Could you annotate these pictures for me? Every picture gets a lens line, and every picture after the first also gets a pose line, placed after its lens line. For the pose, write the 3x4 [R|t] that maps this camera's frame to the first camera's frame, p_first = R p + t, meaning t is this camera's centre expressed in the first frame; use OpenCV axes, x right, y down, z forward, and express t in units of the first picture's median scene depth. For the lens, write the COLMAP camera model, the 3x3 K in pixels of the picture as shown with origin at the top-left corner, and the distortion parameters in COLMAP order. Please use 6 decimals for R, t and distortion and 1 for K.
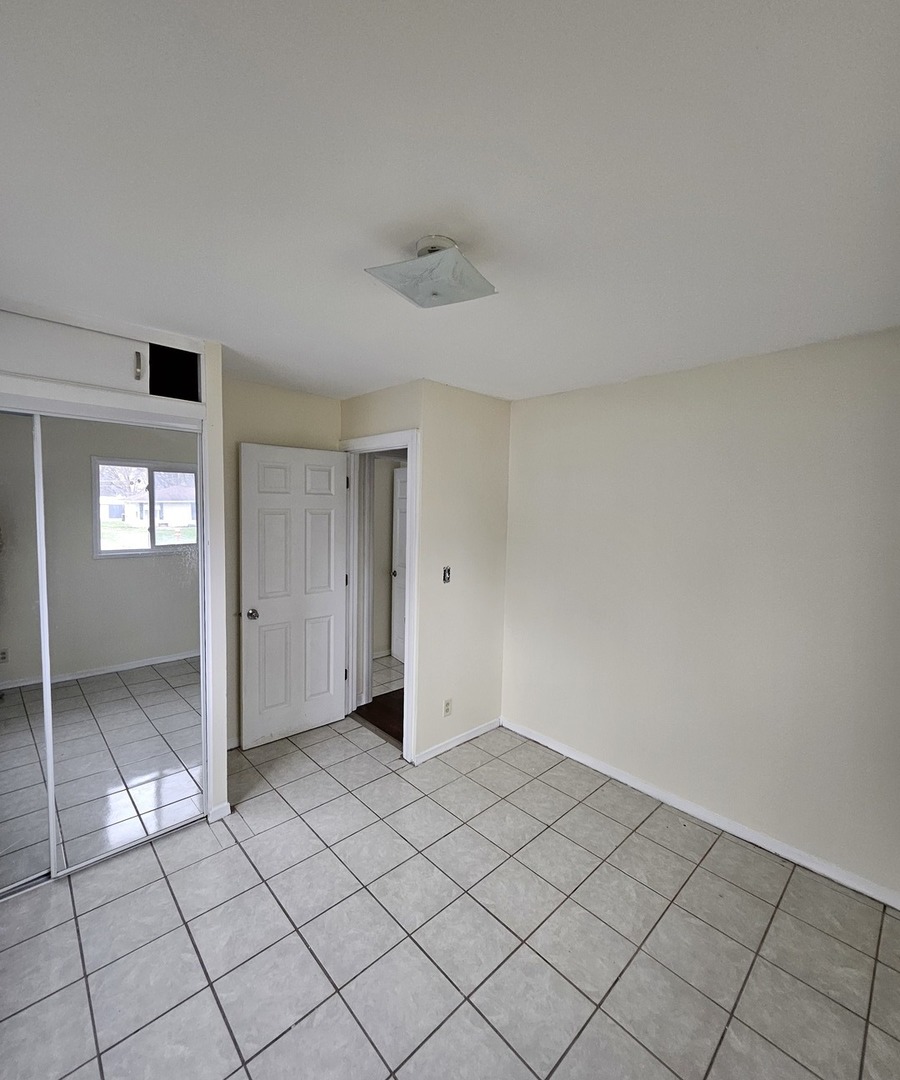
lens RADIAL K [[468.3, 0, 450.0], [0, 468.3, 540.0], [0, 0, 1]] dist [-0.000418, 0.000225]
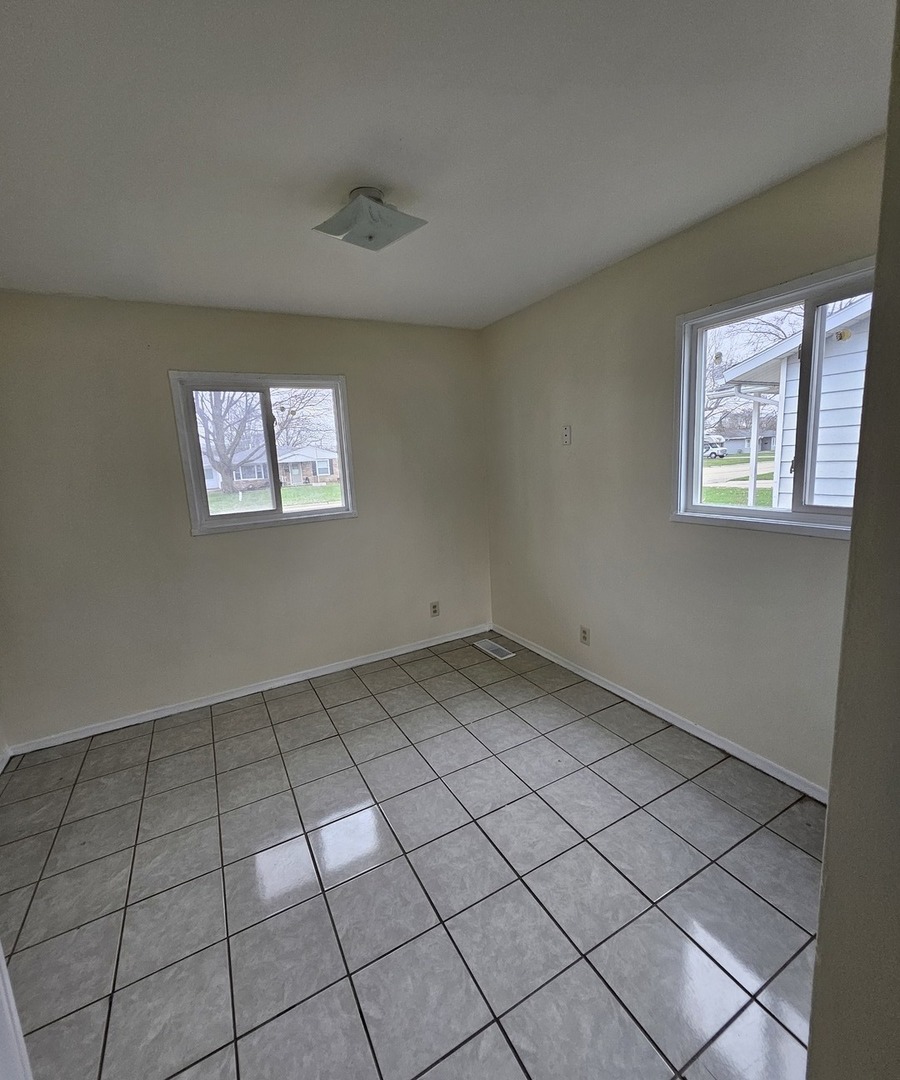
lens RADIAL K [[475.9, 0, 450.0], [0, 475.9, 531.8], [0, 0, 1]] dist [-0.000369, 0.000167]
pose [[-0.964608, -0.009791, 0.263505, -0.373411], [0.056760, 0.968175, 0.243753, -0.045721], [-0.257506, 0.250083, -0.933354, 1.490667]]
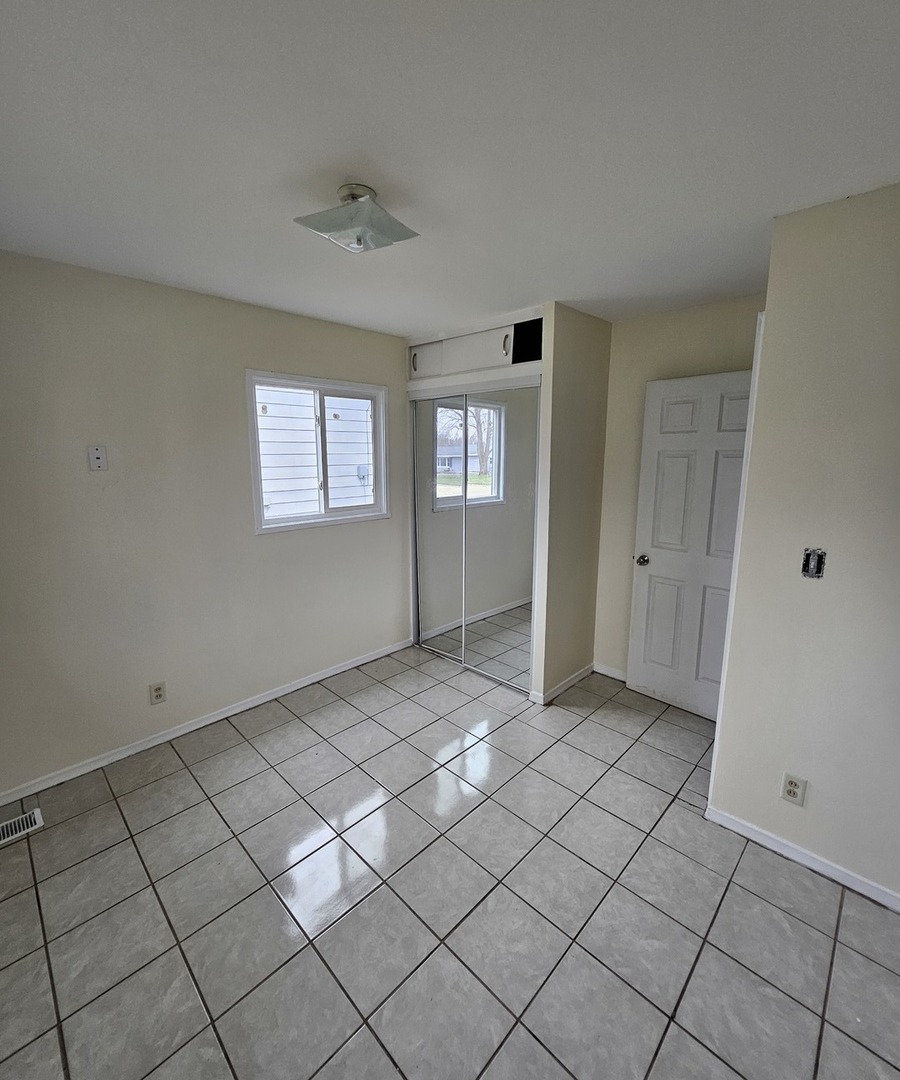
lens RADIAL K [[471.1, 0, 442.0], [0, 471.1, 534.4], [0, 0, 1]] dist [0.003492, -0.002806]
pose [[0.031311, 0.153566, -0.987642, 0.767167], [-0.079291, 0.985394, 0.150702, -0.013725], [0.996360, 0.073592, 0.043030, 0.769345]]
